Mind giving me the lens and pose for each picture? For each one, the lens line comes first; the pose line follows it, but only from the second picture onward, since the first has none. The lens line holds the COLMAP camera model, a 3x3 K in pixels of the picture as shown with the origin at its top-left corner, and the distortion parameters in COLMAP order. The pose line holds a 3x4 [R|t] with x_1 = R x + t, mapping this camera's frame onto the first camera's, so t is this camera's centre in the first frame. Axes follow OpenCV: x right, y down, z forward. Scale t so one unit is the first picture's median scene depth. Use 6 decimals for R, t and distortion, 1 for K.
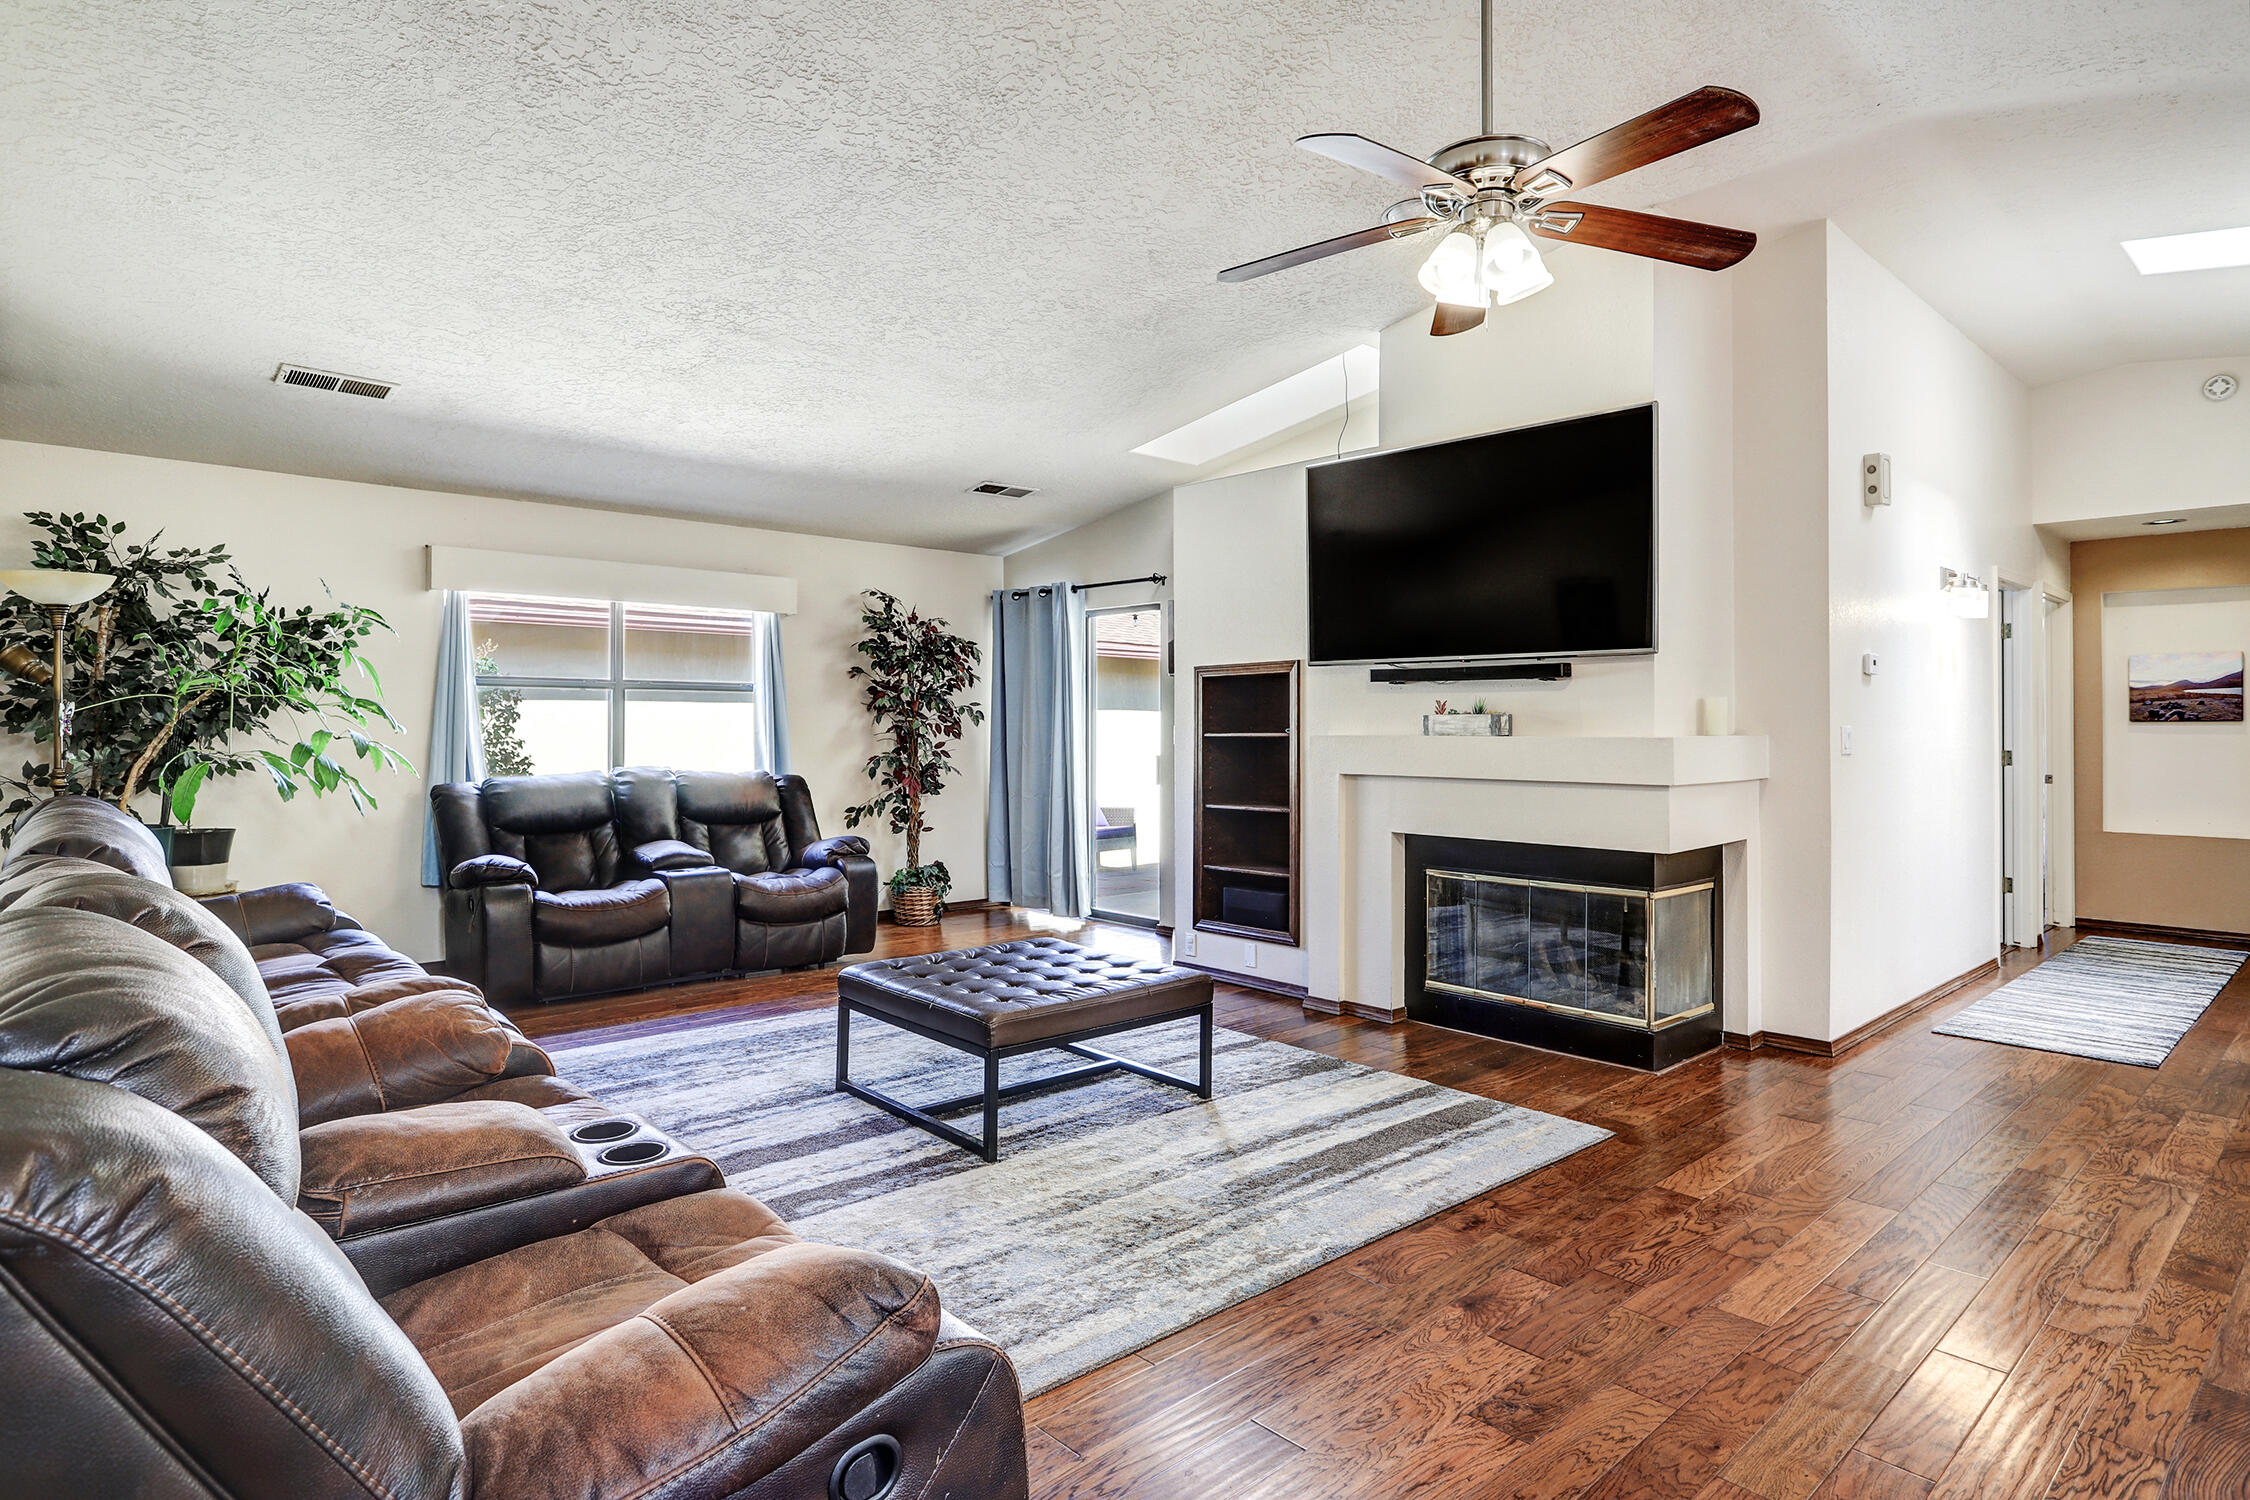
lens RADIAL K [[1196.4, 0, 1125.0], [0, 1196.4, 724.0], [0, 0, 1]] dist [-0.012777, 0.008506]
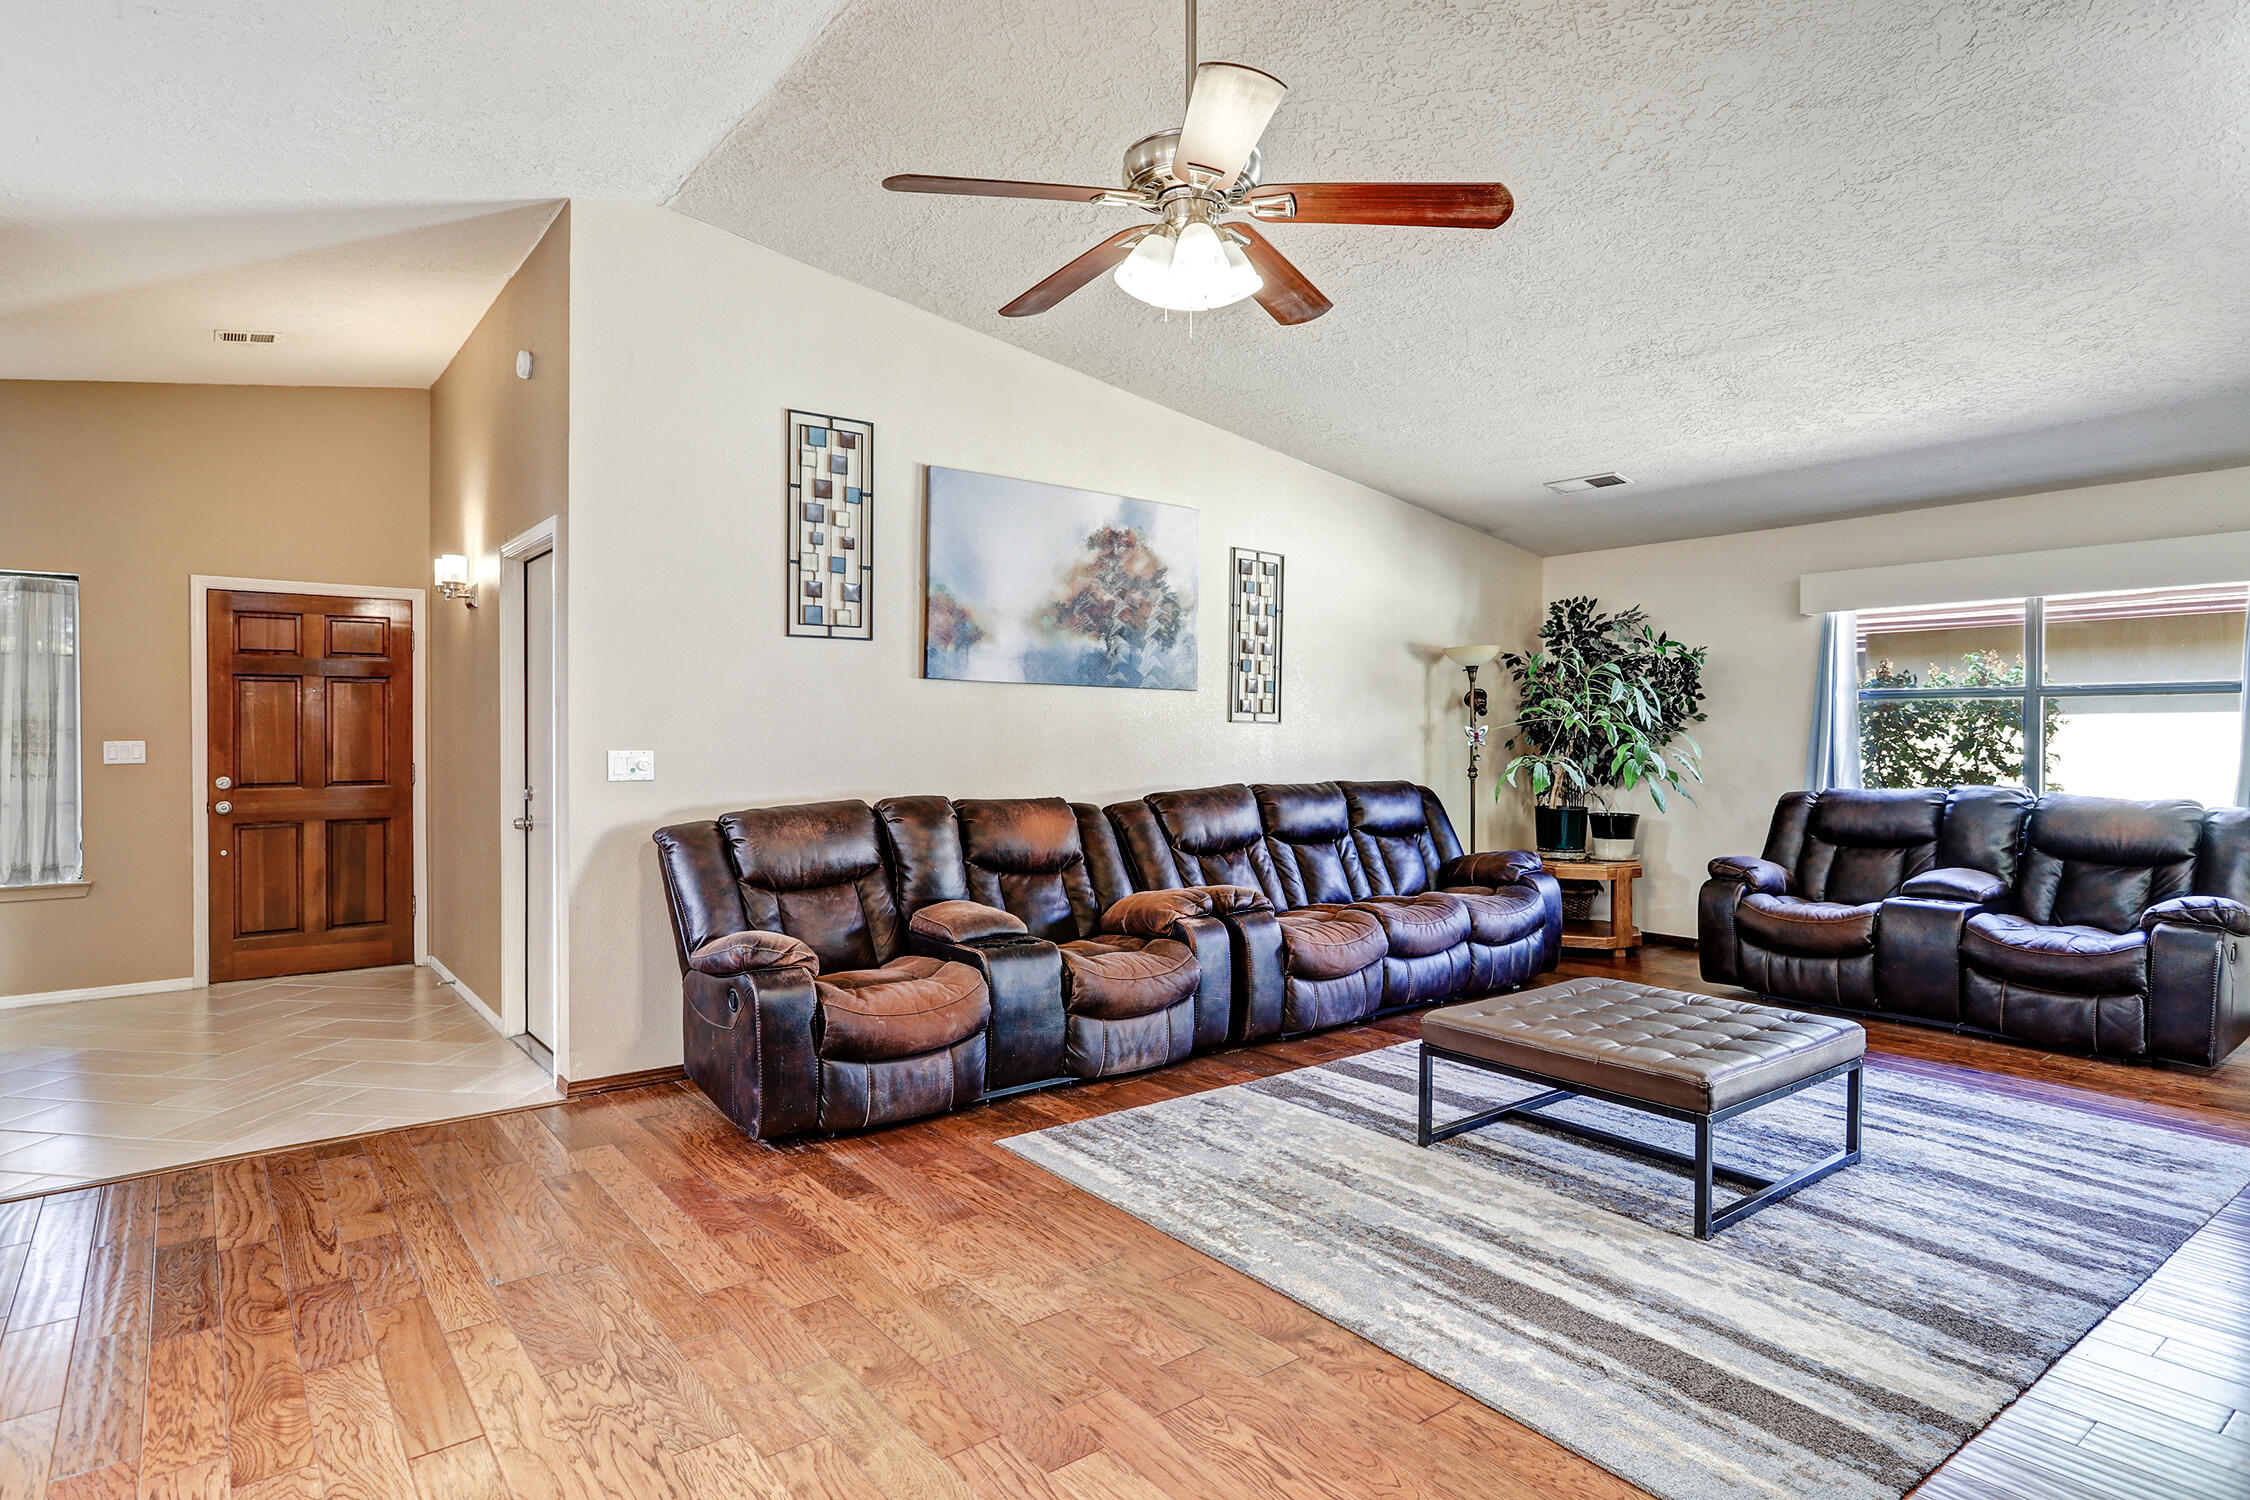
lens RADIAL K [[1196.4, 0, 1125.0], [0, 1196.4, 724.0], [0, 0, 1]] dist [-0.012777, 0.008506]
pose [[-0.068950, -0.008125, -0.997587, 0.719848], [0.005823, 0.999947, -0.008547, -0.007981], [0.997603, -0.006398, -0.068899, 0.581663]]
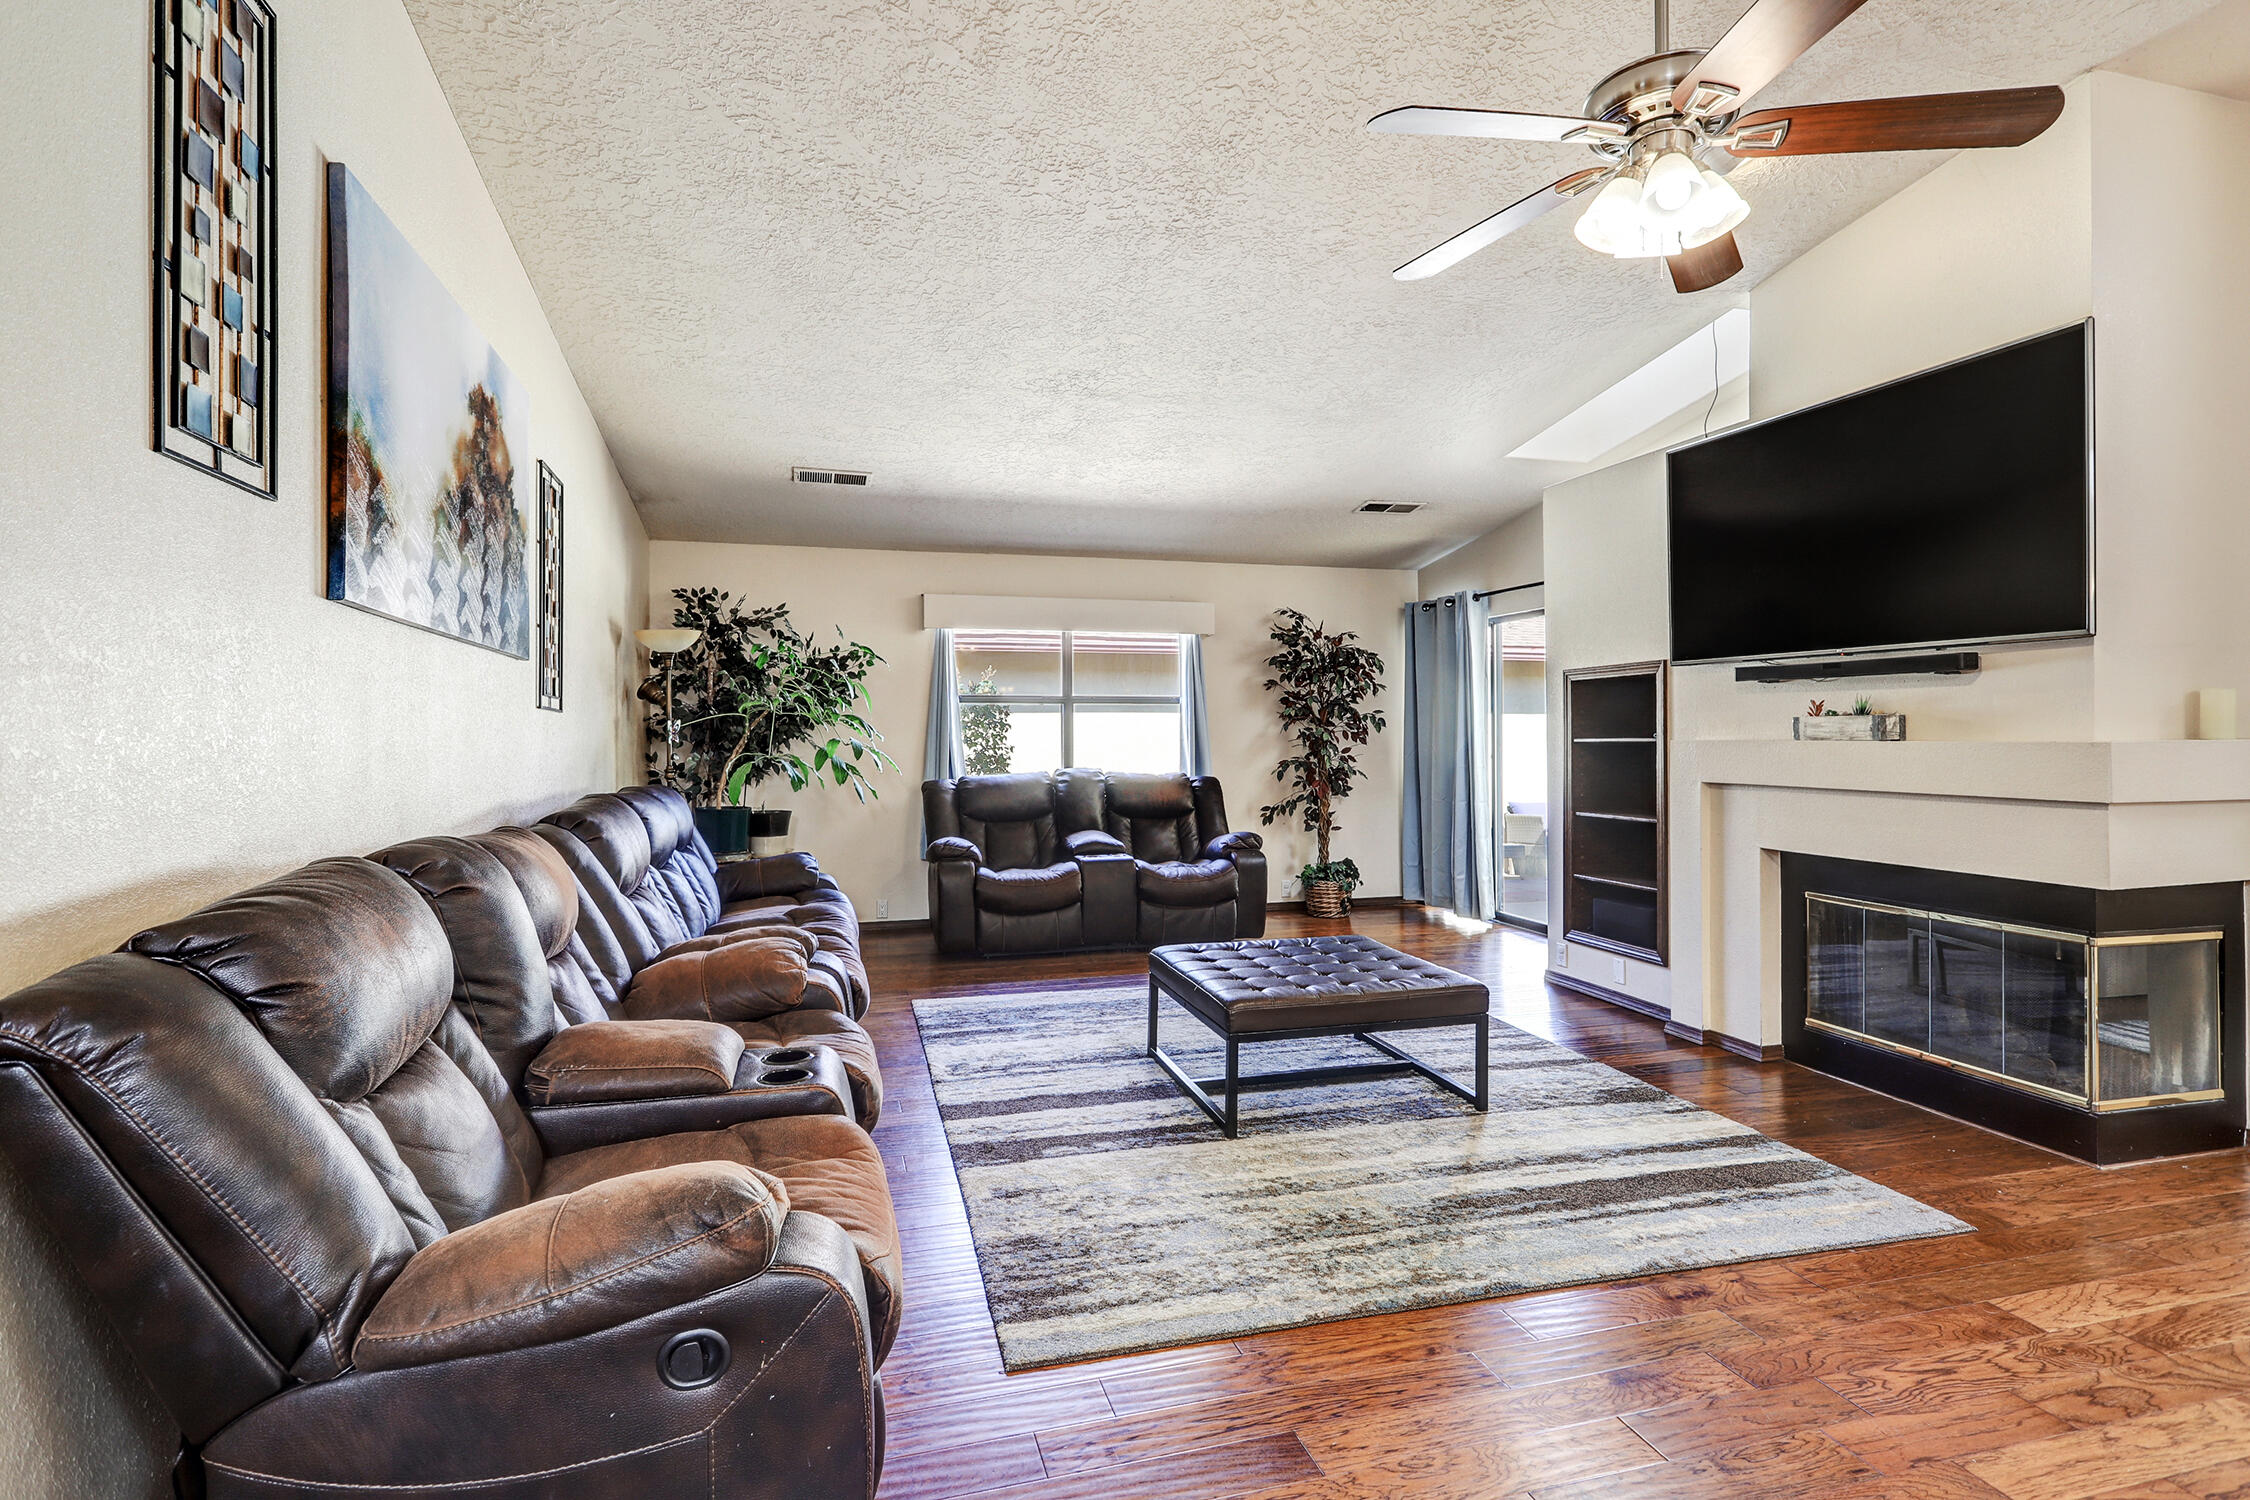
lens RADIAL K [[1091.7, 0, 1124.6], [0, 1091.7, 734.8], [0, 0, 1]] dist [0.001093, 0.001724]
pose [[0.894145, -0.004988, -0.447750, 0.176274], [0.006535, 0.999977, 0.001910, 0.000706], [0.447731, -0.004634, 0.894157, 0.057068]]
